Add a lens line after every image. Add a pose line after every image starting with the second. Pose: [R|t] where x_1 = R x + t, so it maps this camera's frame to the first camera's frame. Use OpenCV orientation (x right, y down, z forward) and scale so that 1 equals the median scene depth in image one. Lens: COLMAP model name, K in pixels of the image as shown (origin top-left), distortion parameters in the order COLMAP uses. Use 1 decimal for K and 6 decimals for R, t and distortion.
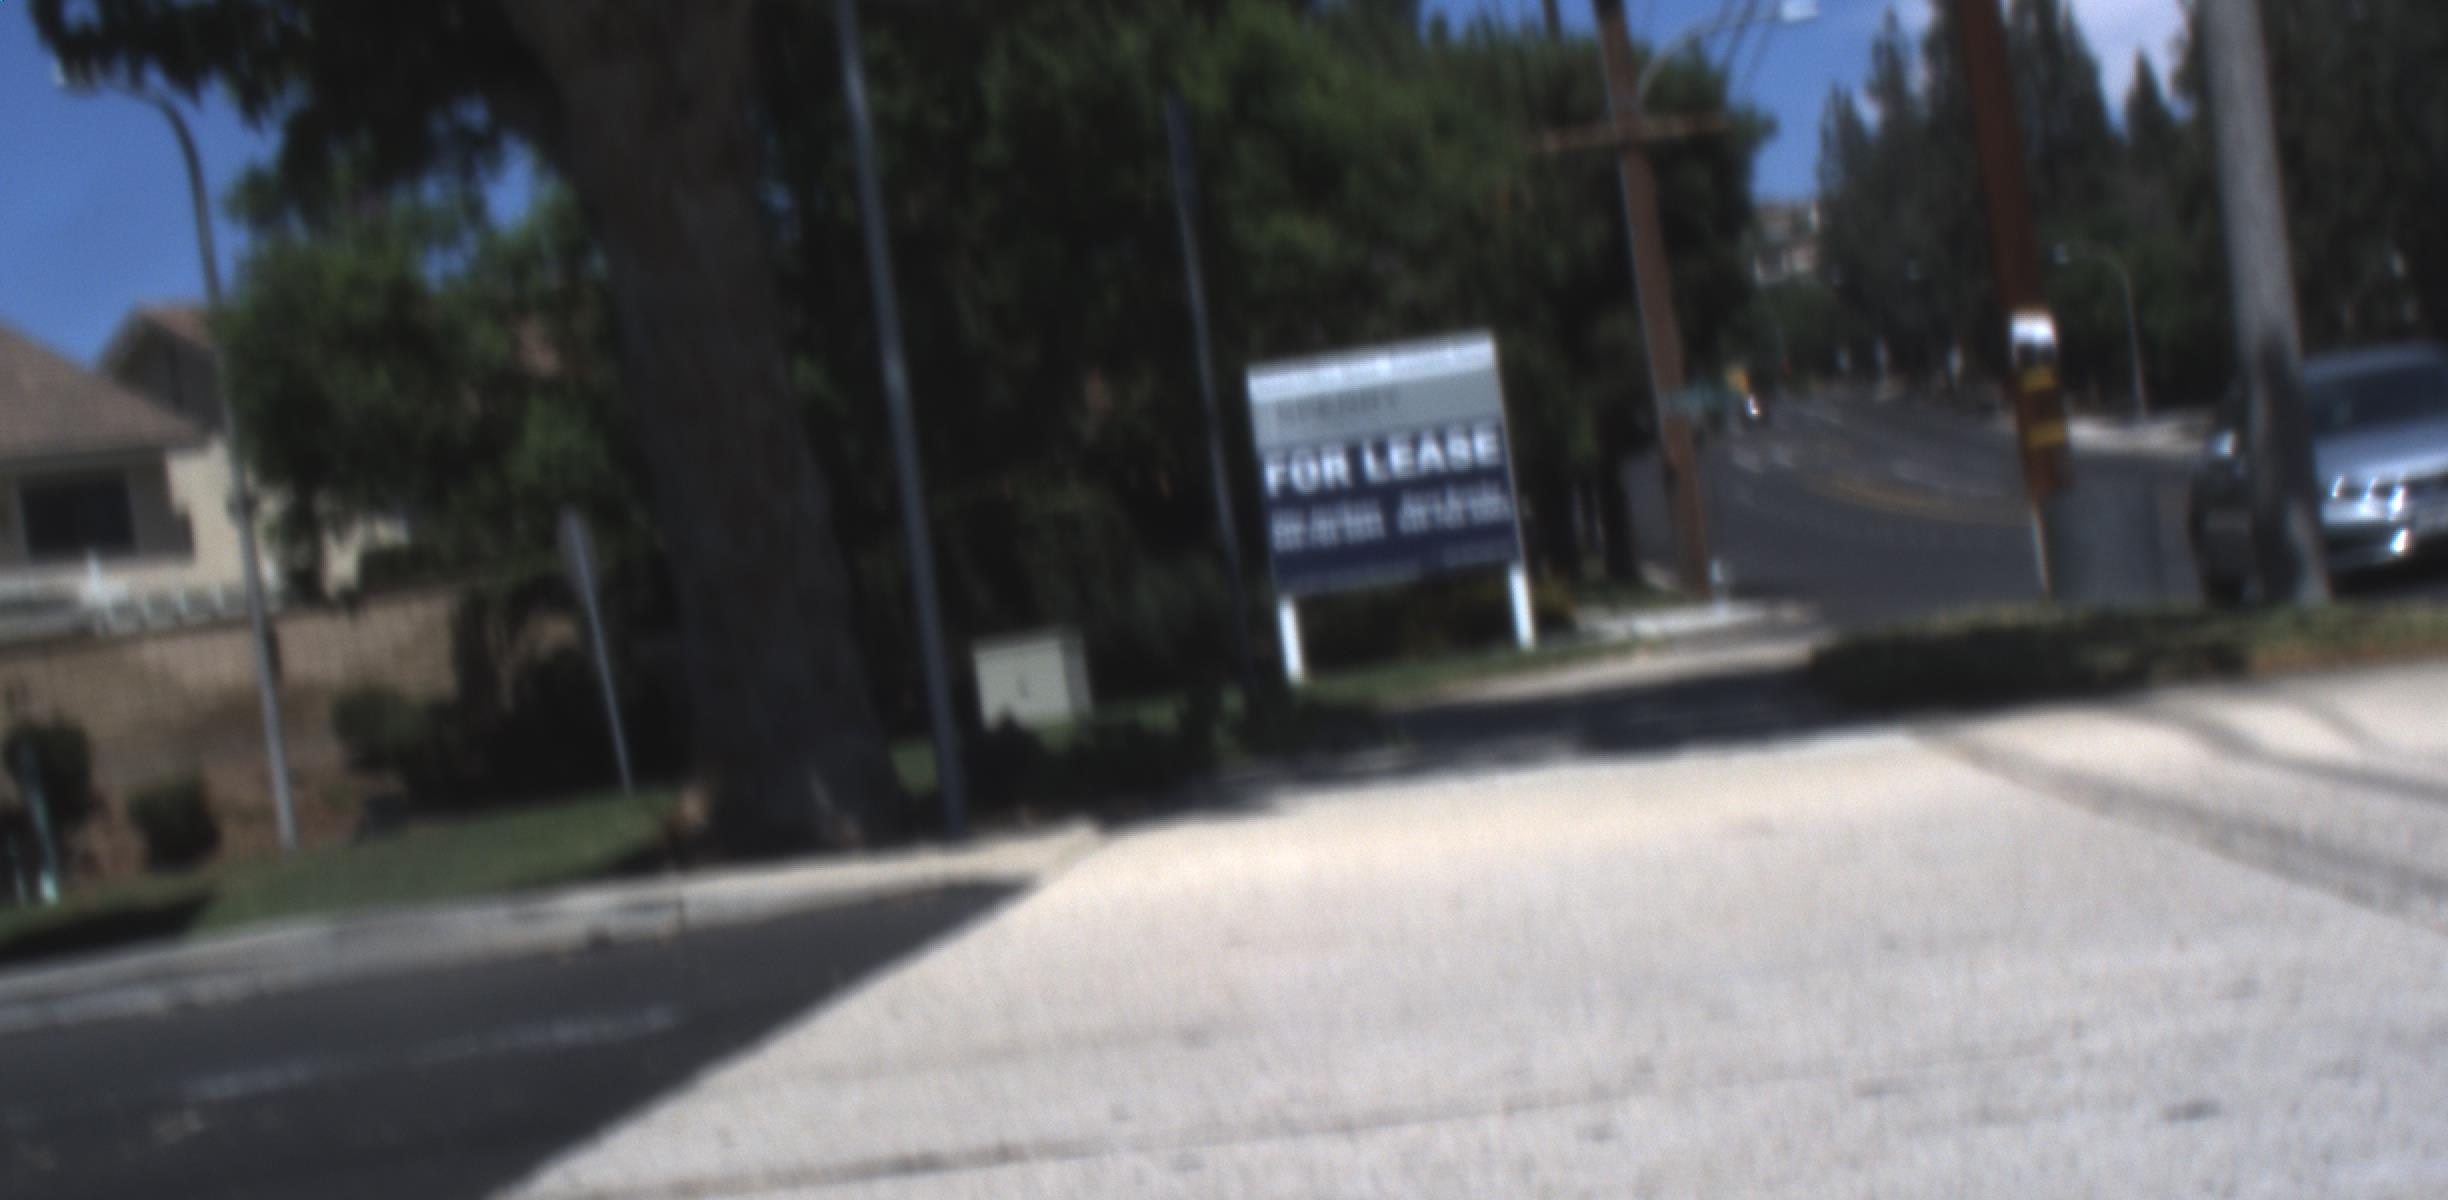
lens RADIAL K [[4981.4, 0, 1232.6], [0, 4981.4, 995.5], [0, 0, 1]] dist [-0.156329, 0.801494]
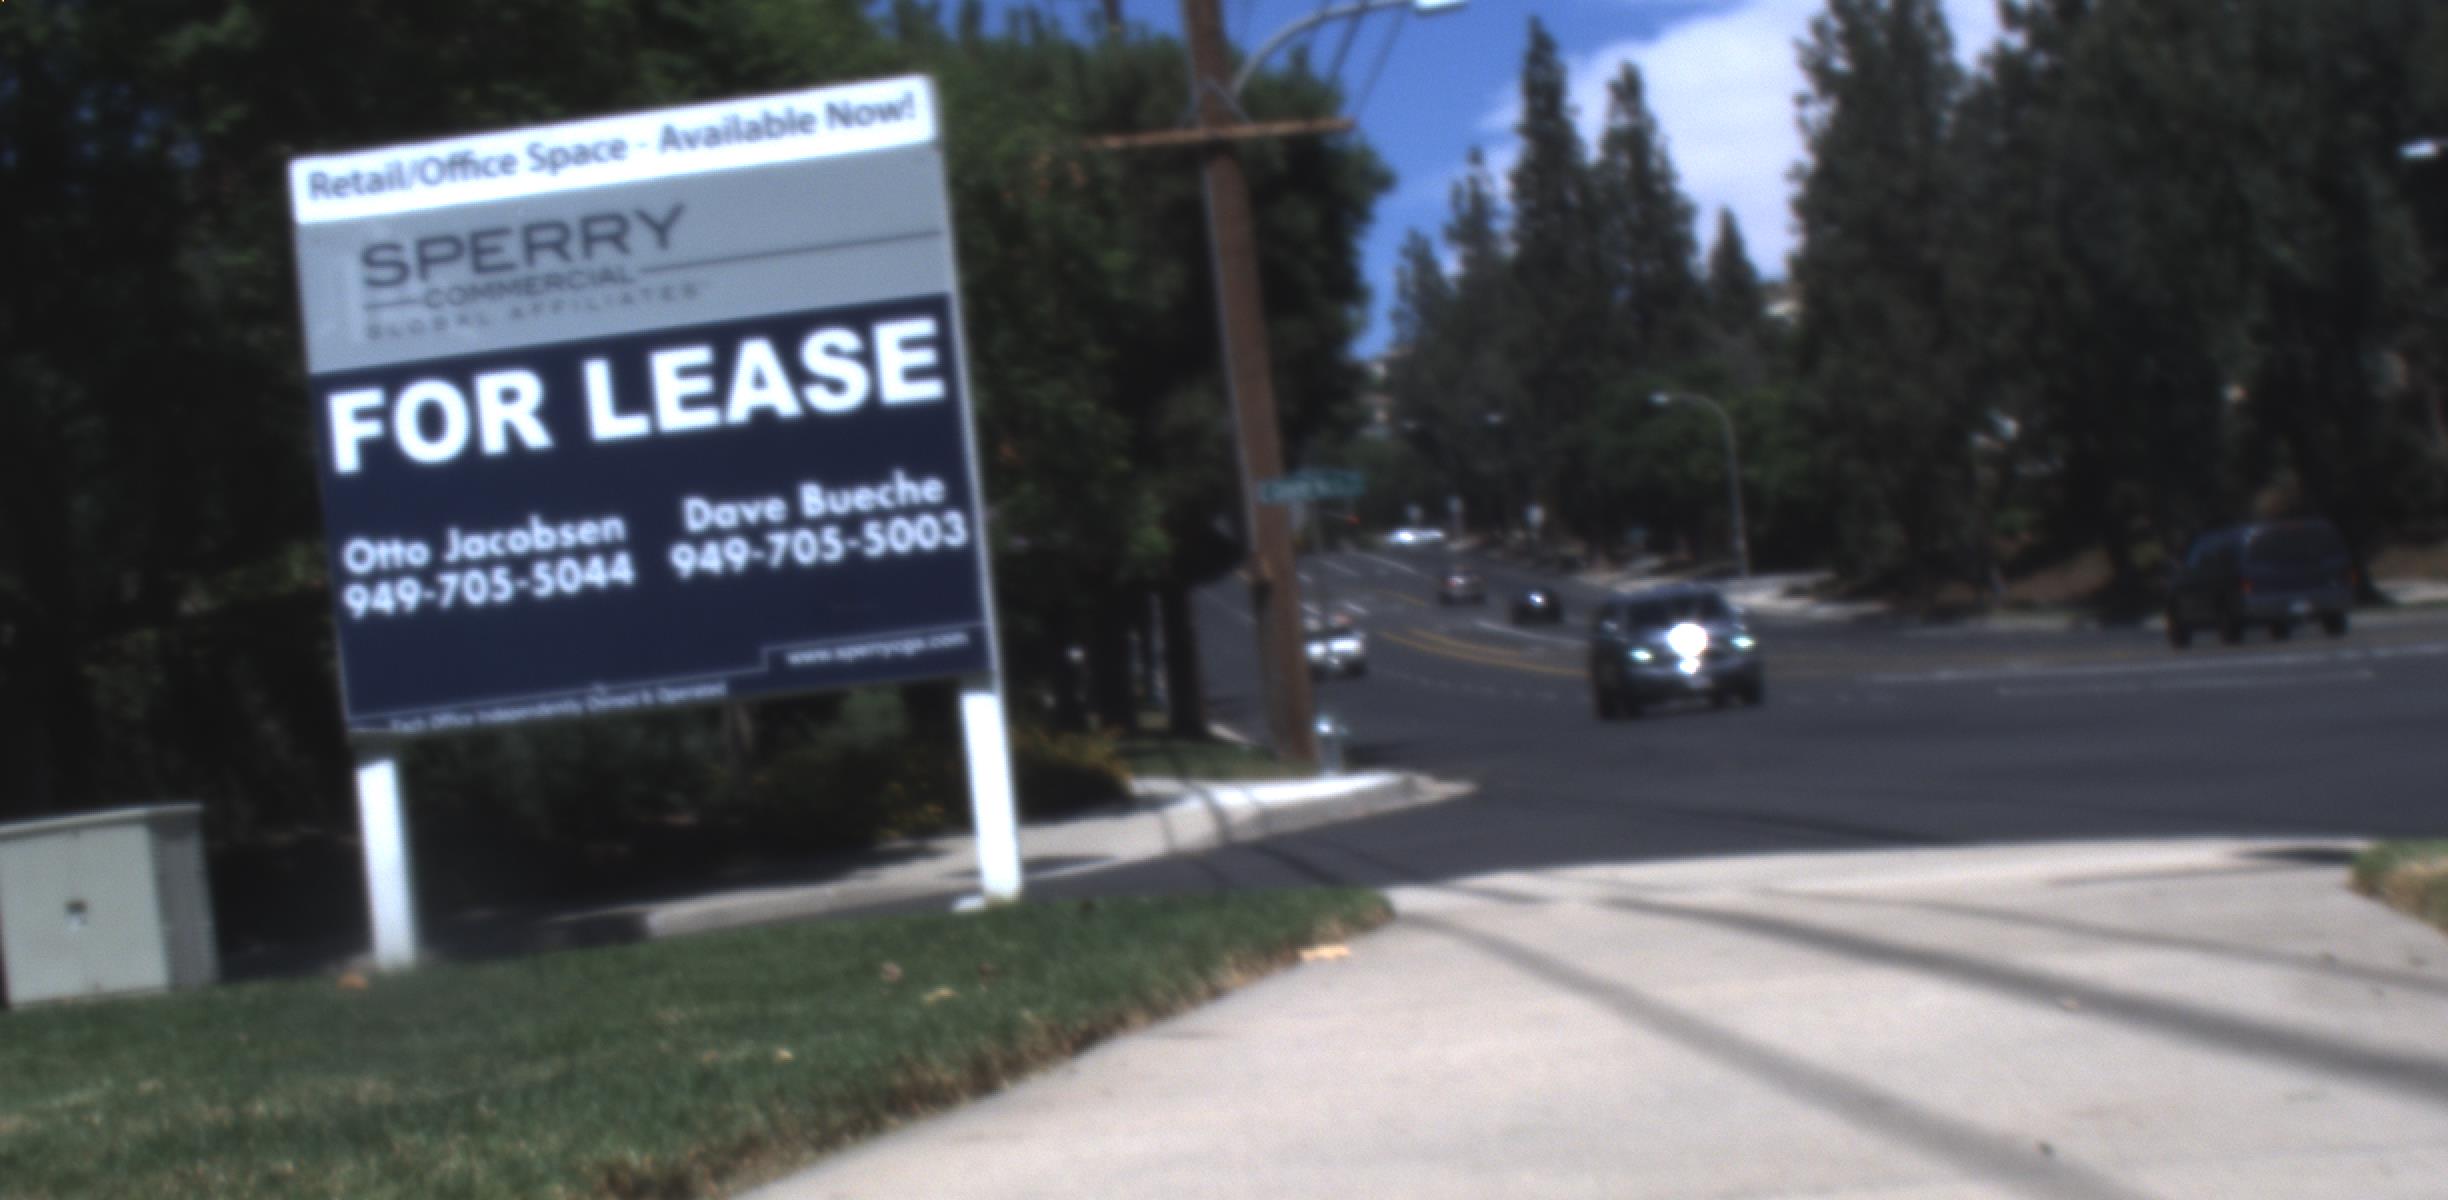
lens RADIAL K [[4981.4, 0, 1232.6], [0, 4981.4, 995.5], [0, 0, 1]] dist [-0.156329, 0.801494]
pose [[0.995620, 0.023950, 0.090375, 0.021364], [-0.021201, 0.999287, -0.031253, -0.025691], [-0.091059, 0.029200, 0.995417, 0.311948]]
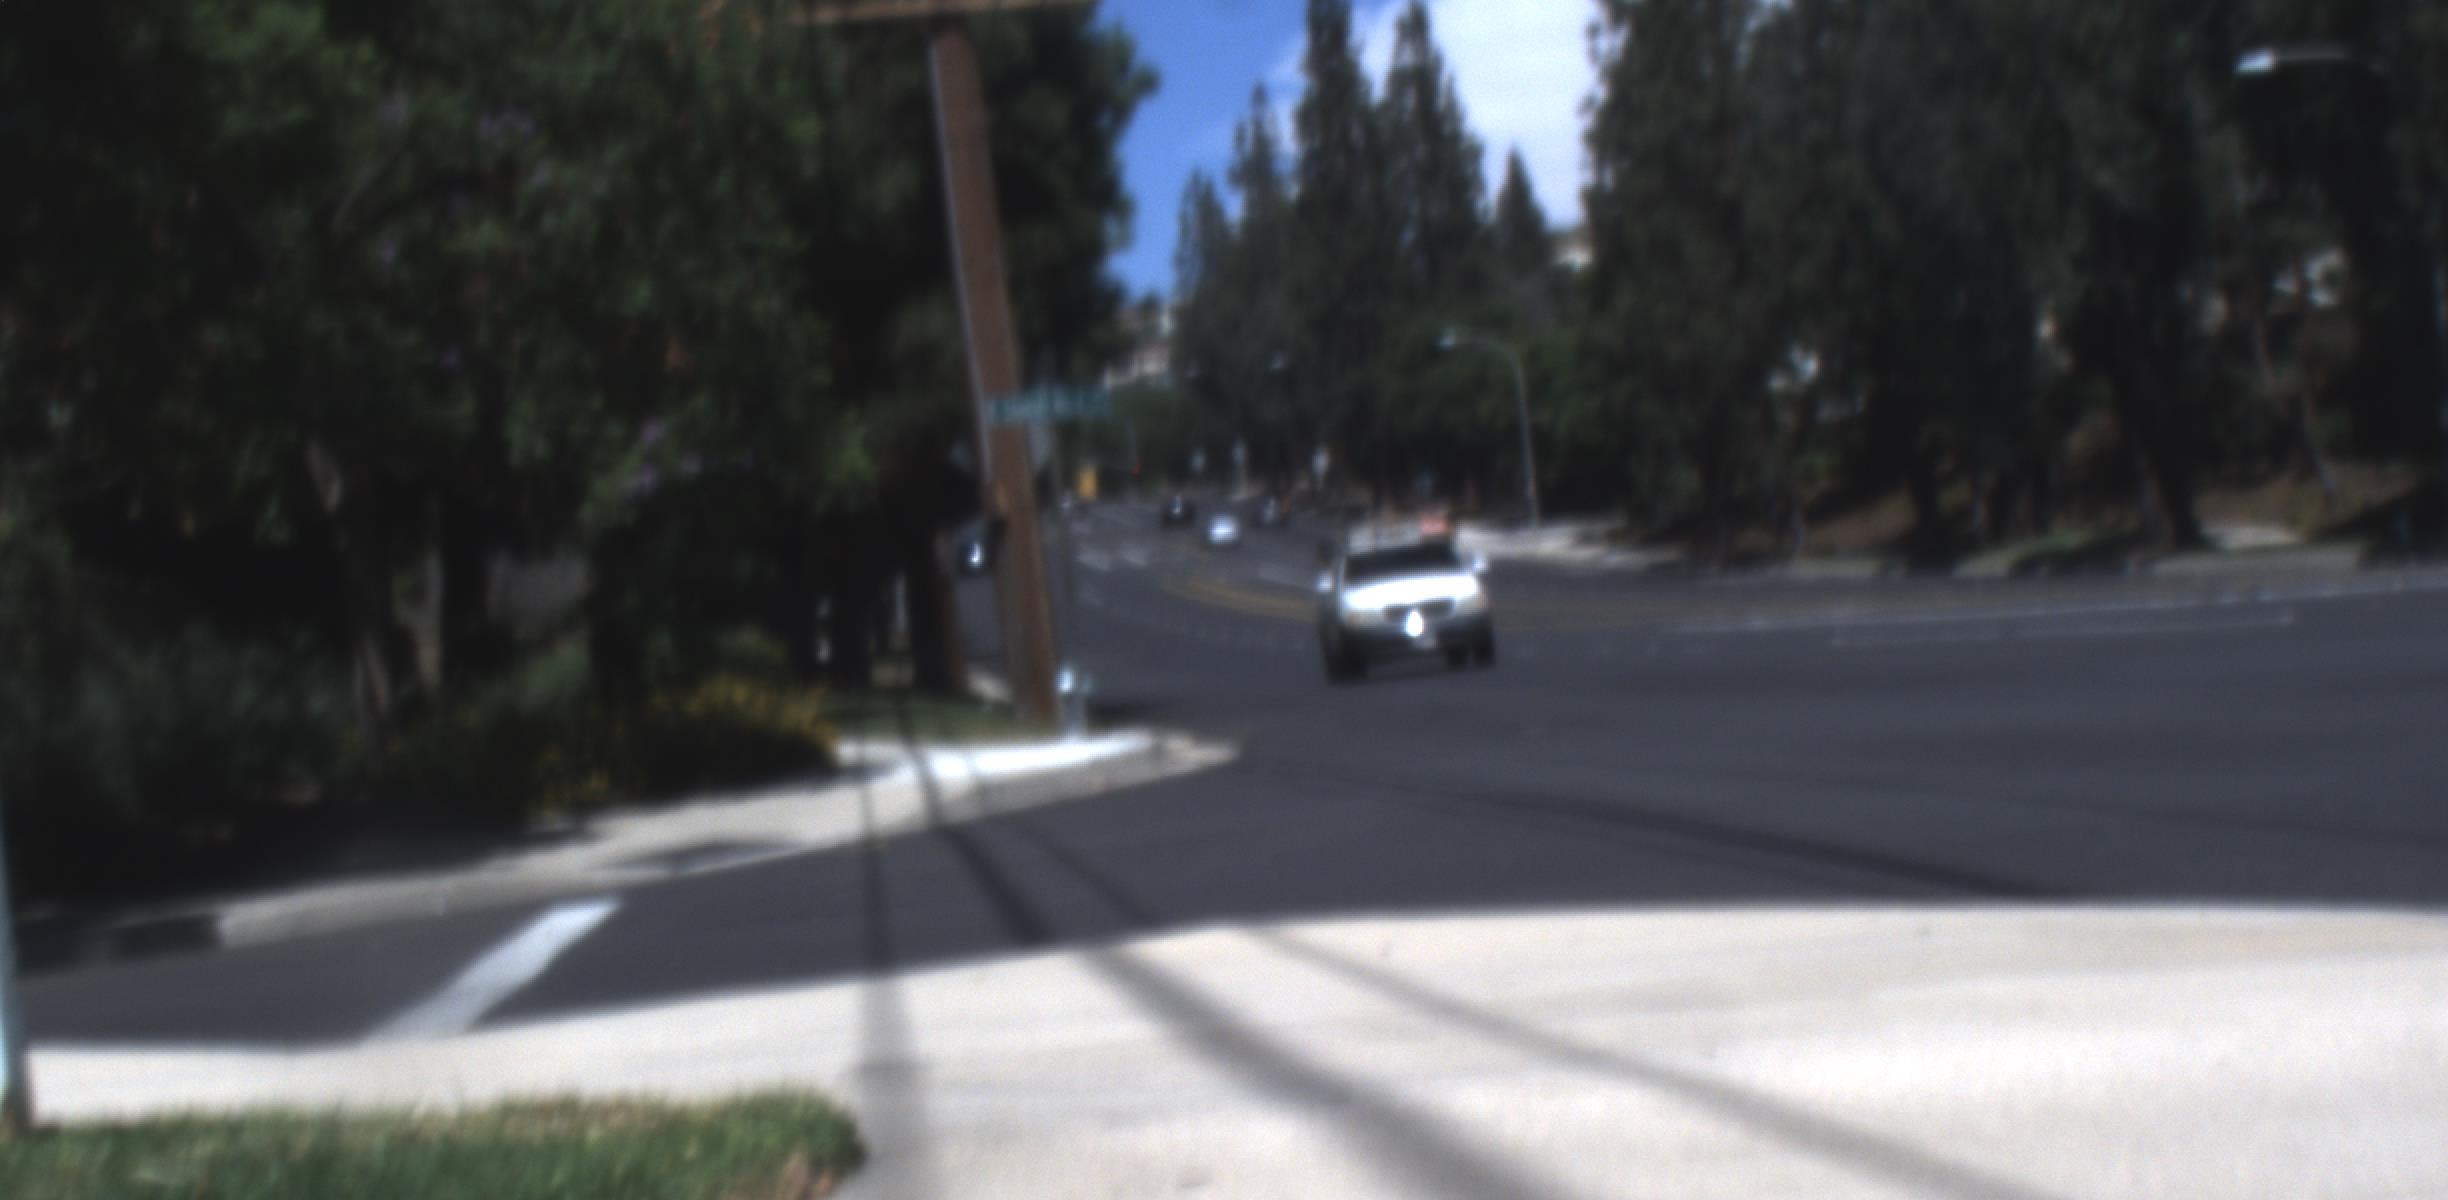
lens RADIAL K [[4981.4, 0, 1232.6], [0, 4981.4, 995.5], [0, 0, 1]] dist [-0.156329, 0.801494]
pose [[0.991002, 0.018423, 0.132575, 0.039712], [-0.015604, 0.999630, -0.022272, -0.035696], [-0.132936, 0.020003, 0.990923, 0.418769]]
